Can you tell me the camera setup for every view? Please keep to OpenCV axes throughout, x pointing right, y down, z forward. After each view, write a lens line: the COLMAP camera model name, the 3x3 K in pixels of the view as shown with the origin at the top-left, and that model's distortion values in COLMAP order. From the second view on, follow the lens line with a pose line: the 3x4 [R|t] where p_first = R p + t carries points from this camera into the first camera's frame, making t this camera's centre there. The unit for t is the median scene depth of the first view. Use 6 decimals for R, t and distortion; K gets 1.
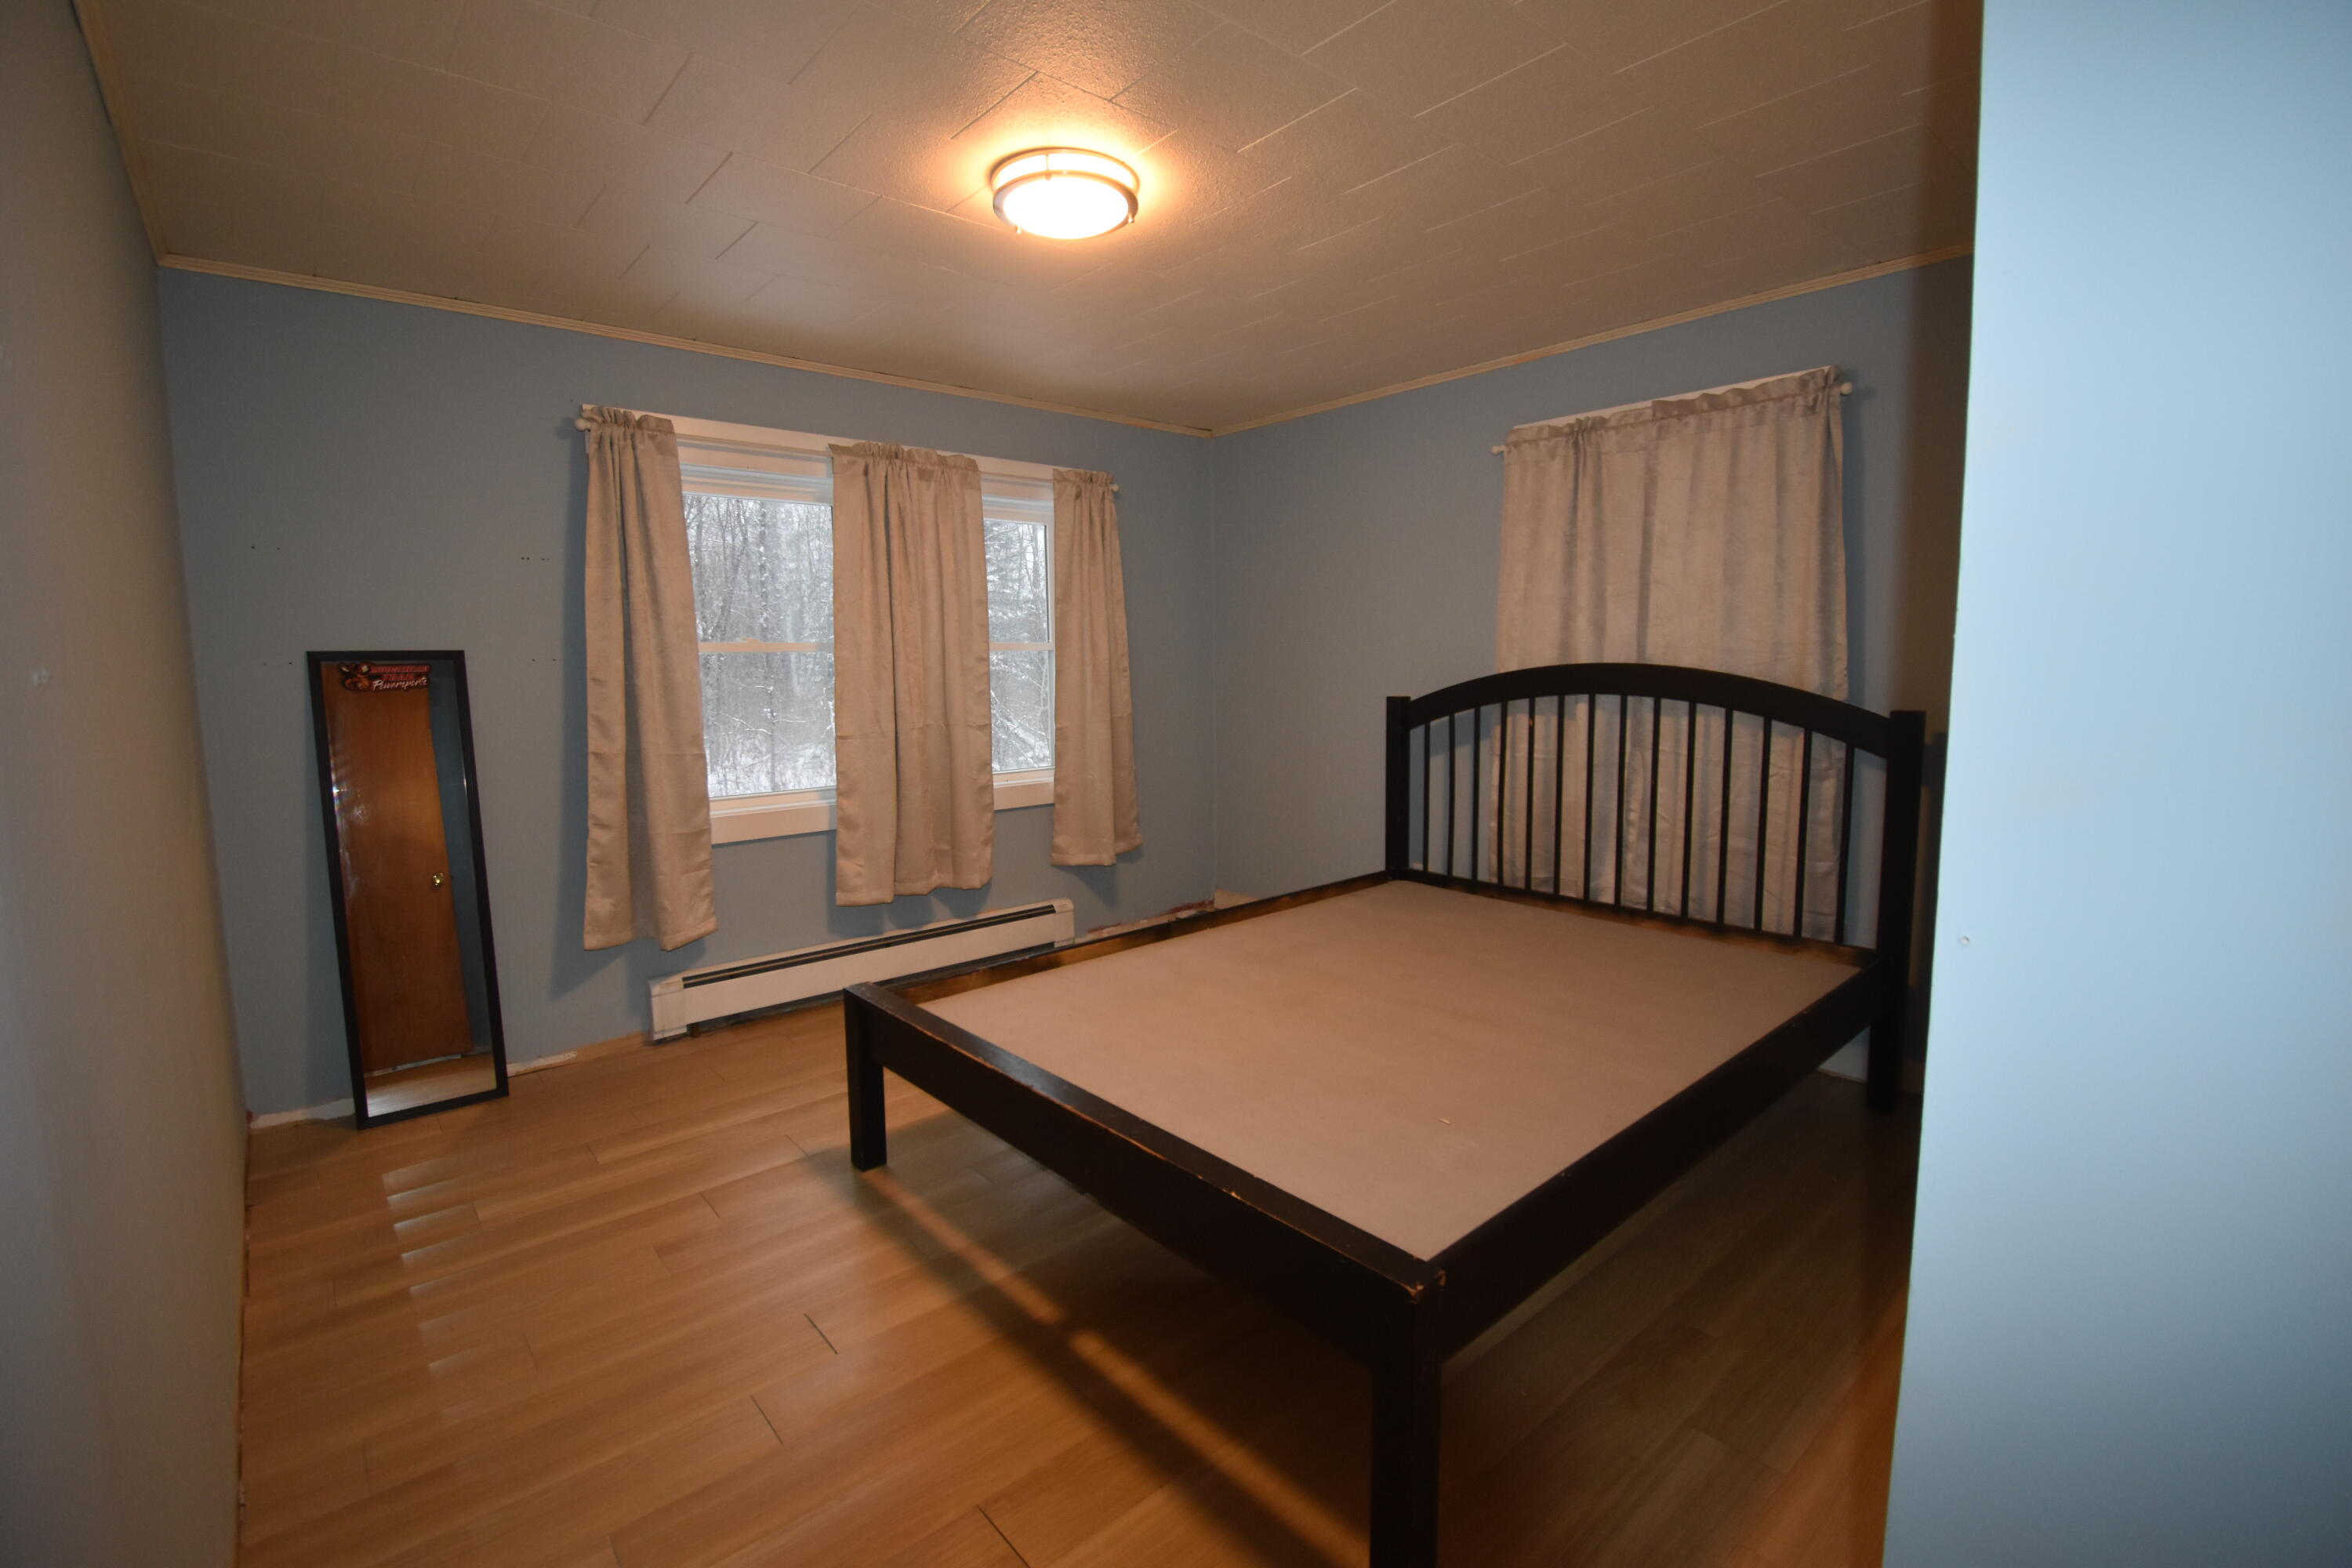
lens RADIAL K [[1038.4, 0, 1189.1], [0, 1038.4, 767.7], [0, 0, 1]] dist [0.026869, -0.029856]
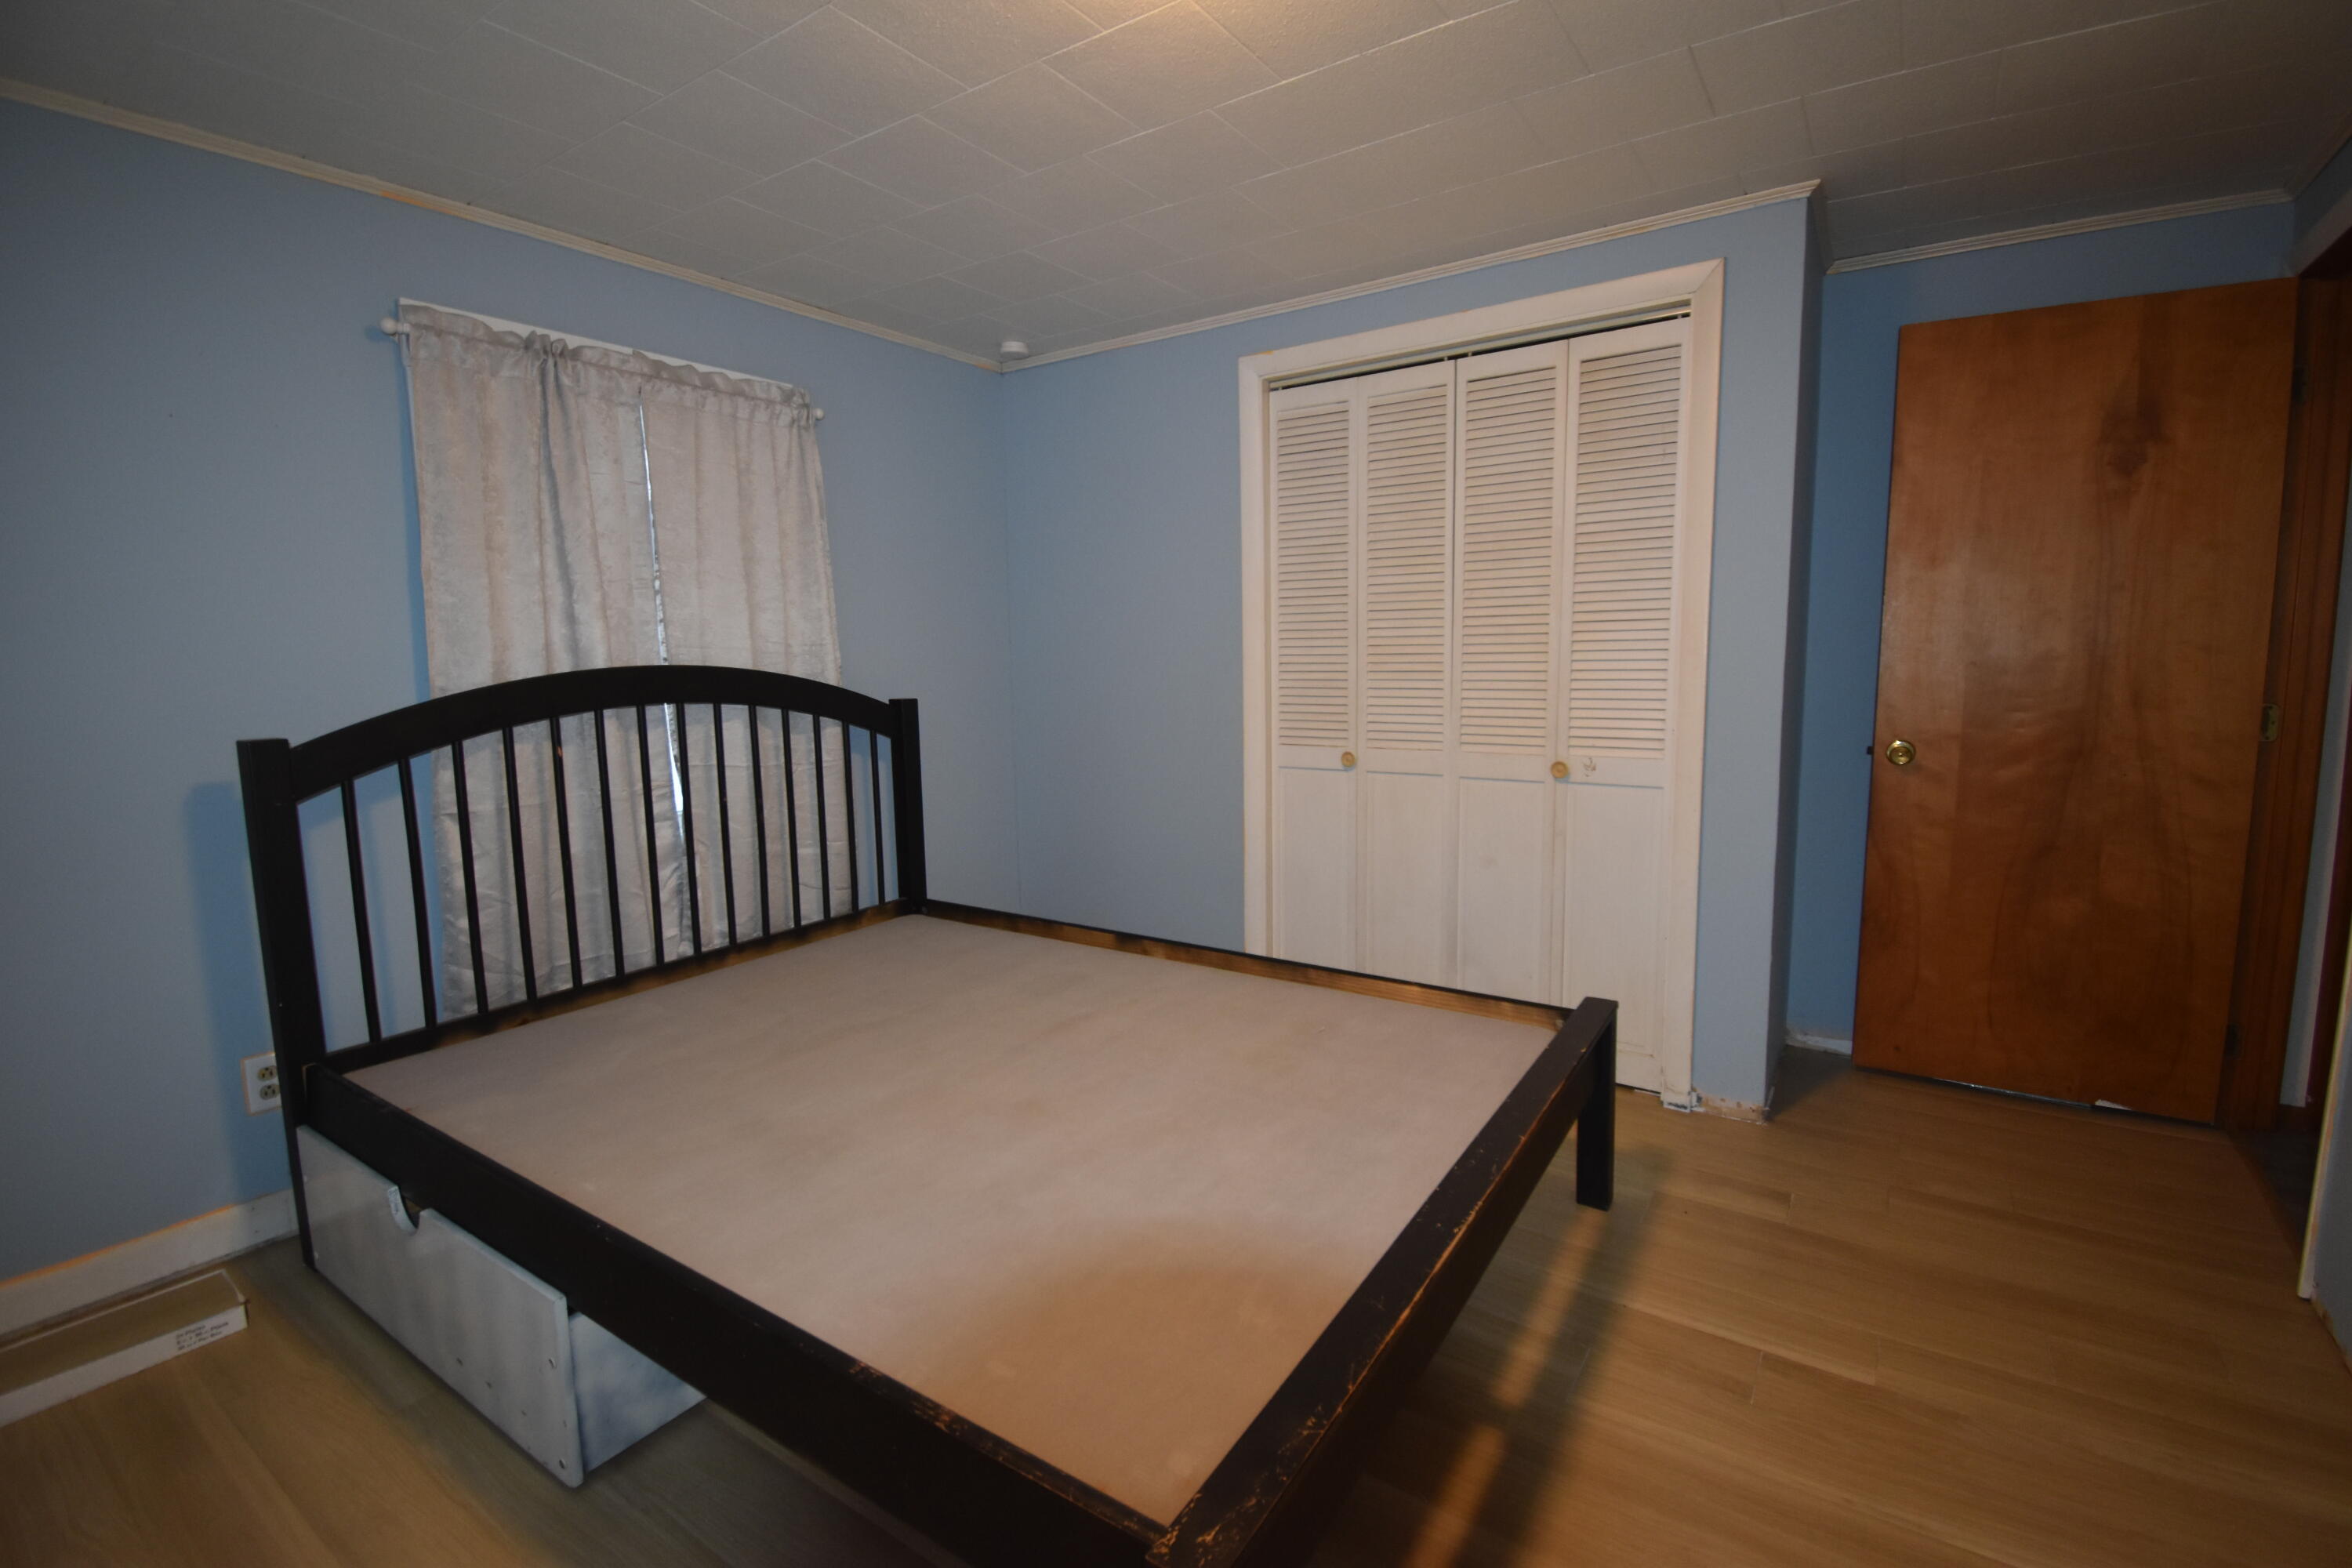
lens RADIAL K [[1038.4, 0, 1189.1], [0, 1038.4, 767.7], [0, 0, 1]] dist [0.026869, -0.029856]
pose [[-0.254232, -0.098986, 0.962064, -0.491997], [0.126227, 0.982844, 0.134480, -0.080598], [-0.958871, 0.155627, -0.237375, 0.814907]]
